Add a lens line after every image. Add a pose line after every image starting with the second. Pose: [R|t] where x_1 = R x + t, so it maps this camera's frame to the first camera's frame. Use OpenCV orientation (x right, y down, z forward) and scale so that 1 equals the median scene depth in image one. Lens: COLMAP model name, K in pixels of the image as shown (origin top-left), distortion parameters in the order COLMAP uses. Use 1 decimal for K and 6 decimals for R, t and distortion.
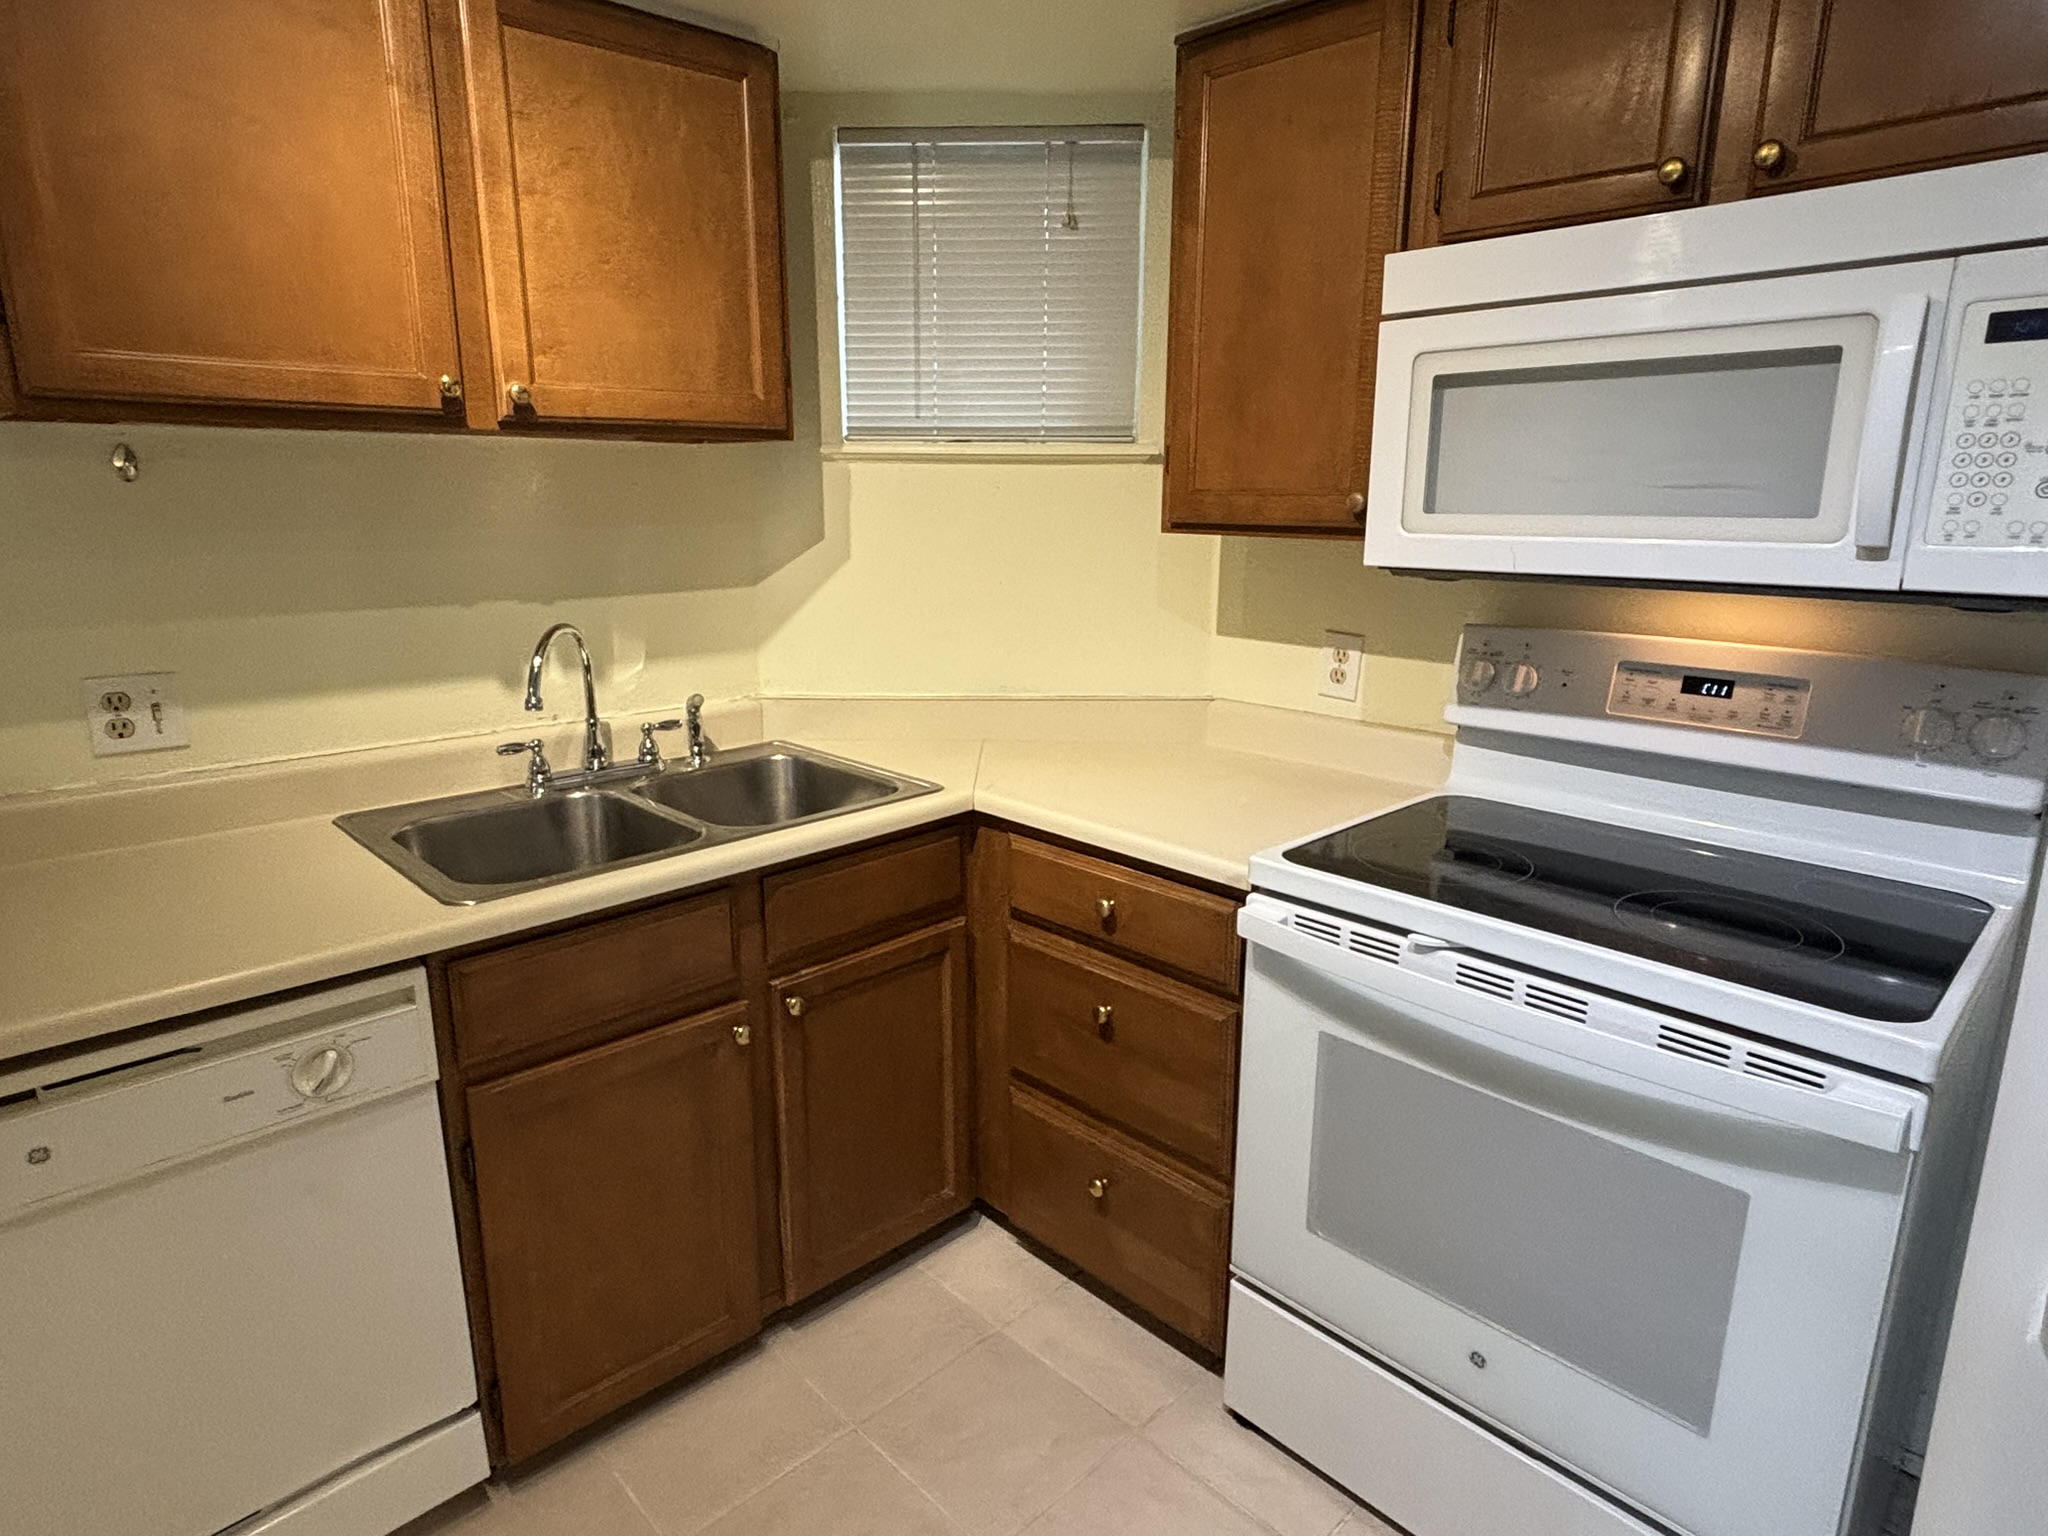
lens RADIAL K [[1133.1, 0, 1016.3], [0, 1133.1, 766.6], [0, 0, 1]] dist [0.037740, -0.050251]
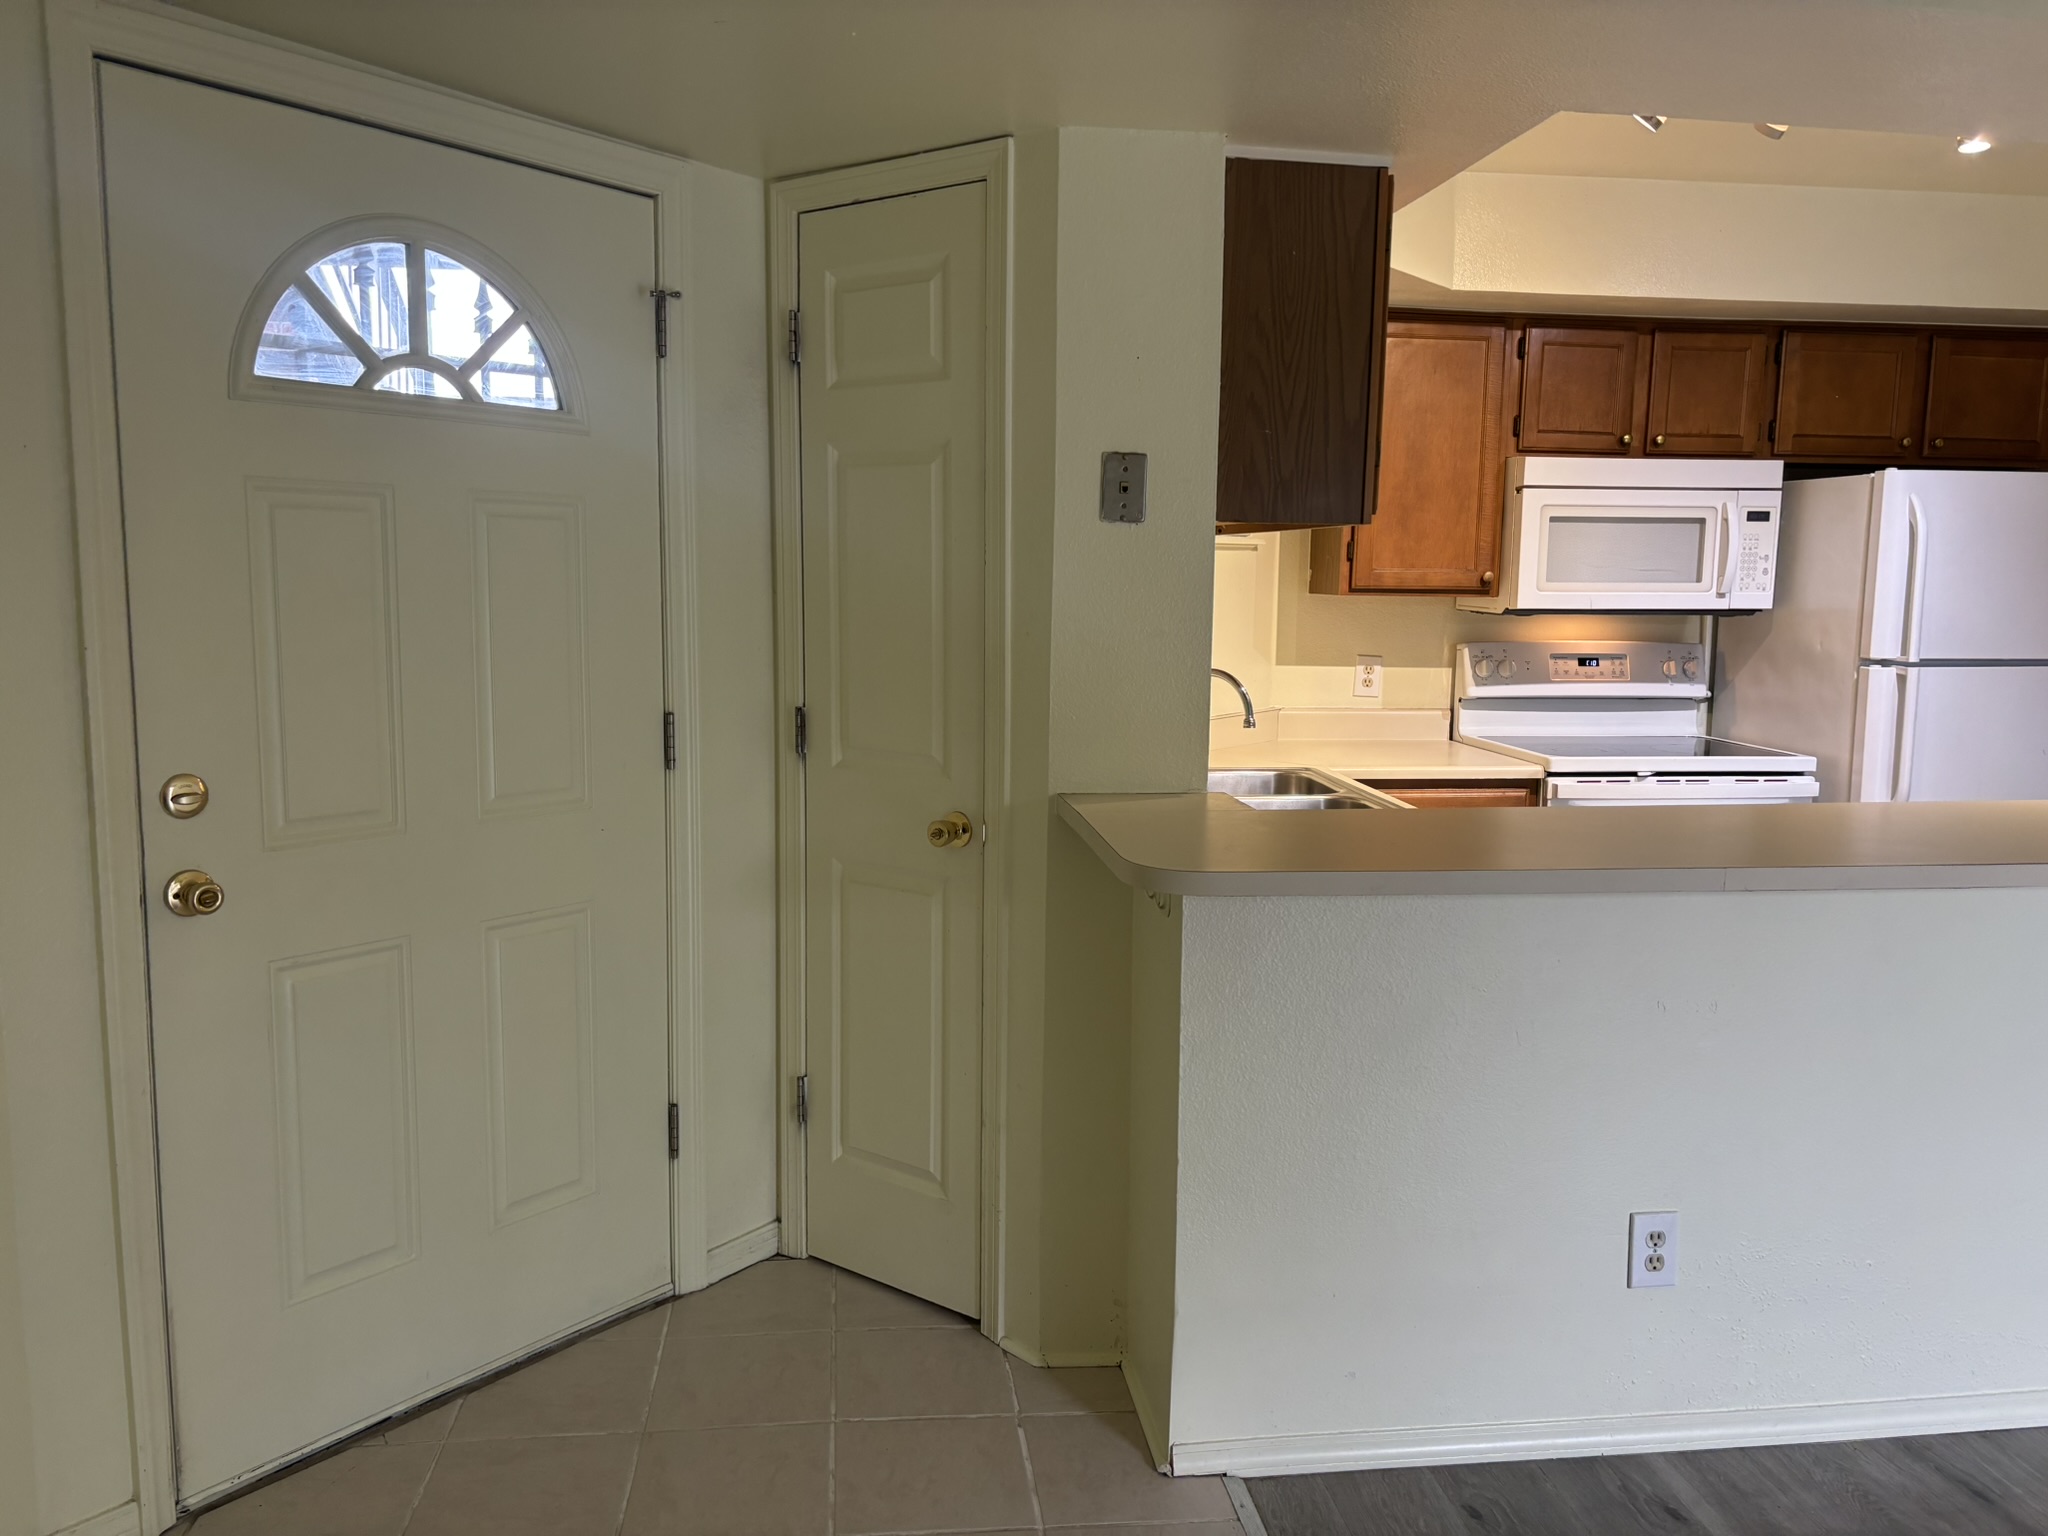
lens RADIAL K [[1535.2, 0, 1024.0], [0, 1535.2, 768.0], [0, 0, 1]] dist [0.033014, -0.042485]
pose [[0.600538, -0.102002, 0.793063, -2.212188], [0.178040, 0.983989, -0.008260, -0.037791], [-0.779523, 0.146158, 0.609083, 0.099776]]
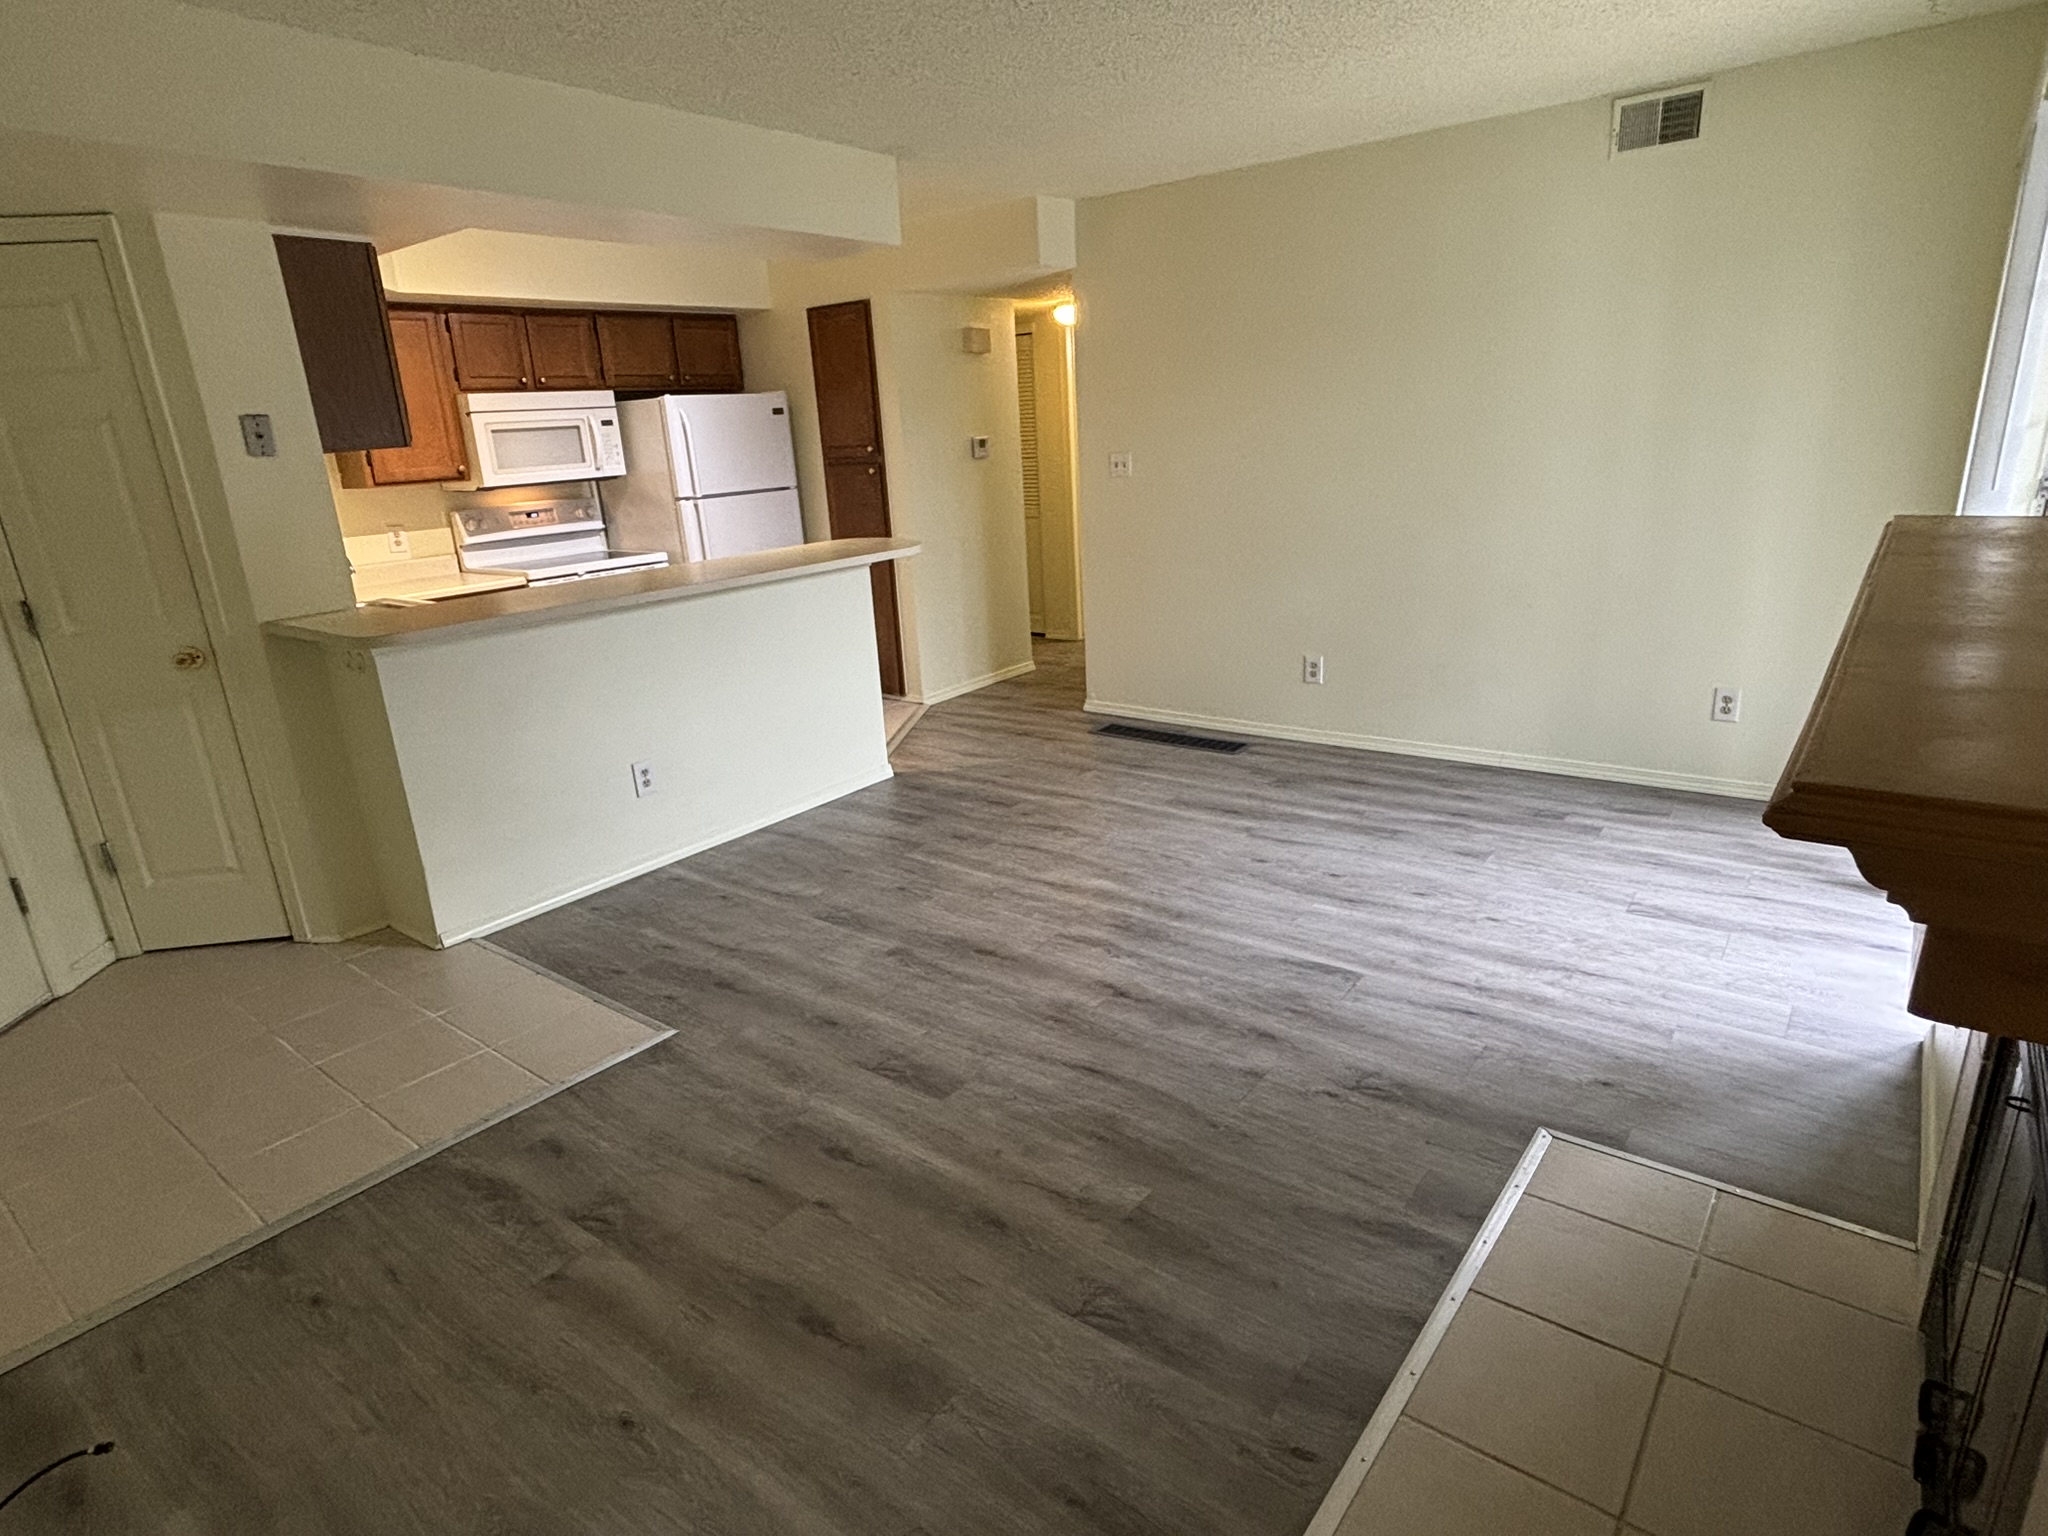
lens RADIAL K [[1107.2, 0, 1017.6], [0, 1107.2, 773.4], [0, 0, 1]] dist [0.021826, -0.024340]
pose [[-0.138002, -0.296911, 0.944880, -3.047129], [0.281743, 0.902827, 0.324846, -0.039440], [-0.949514, 0.311043, -0.040939, -0.058149]]
